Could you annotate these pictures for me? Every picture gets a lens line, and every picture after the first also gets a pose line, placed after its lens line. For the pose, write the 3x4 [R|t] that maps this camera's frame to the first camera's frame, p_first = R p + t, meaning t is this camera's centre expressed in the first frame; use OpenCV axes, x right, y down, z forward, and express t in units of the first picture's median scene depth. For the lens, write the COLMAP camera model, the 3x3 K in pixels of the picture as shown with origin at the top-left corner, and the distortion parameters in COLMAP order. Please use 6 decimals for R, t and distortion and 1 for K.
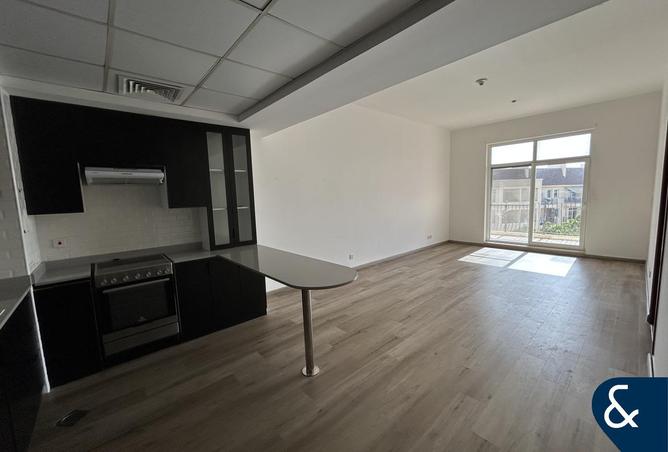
lens RADIAL K [[269.9, 0, 332.9], [0, 269.9, 224.8], [0, 0, 1]] dist [0.001226, 0.000224]
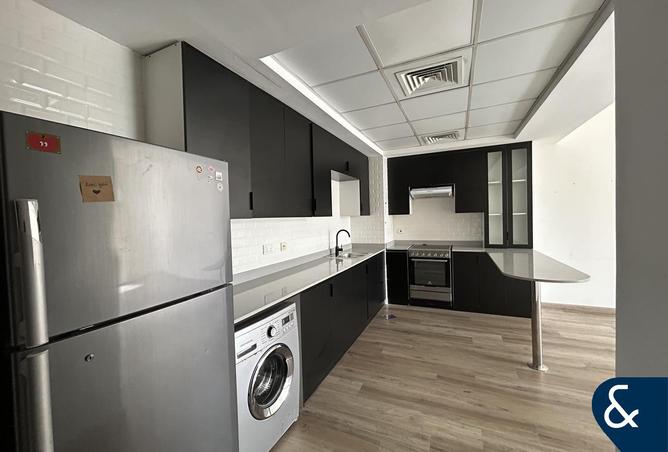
lens RADIAL K [[269.9, 0, 334.0], [0, 269.9, 226.0], [0, 0, 1]] dist [0.001226, 0.000224]
pose [[0.411806, 0.050415, -0.909876, 0.459643], [-0.083681, 0.996342, 0.017332, 0.038160], [0.907421, 0.069002, 0.414518, -0.170797]]
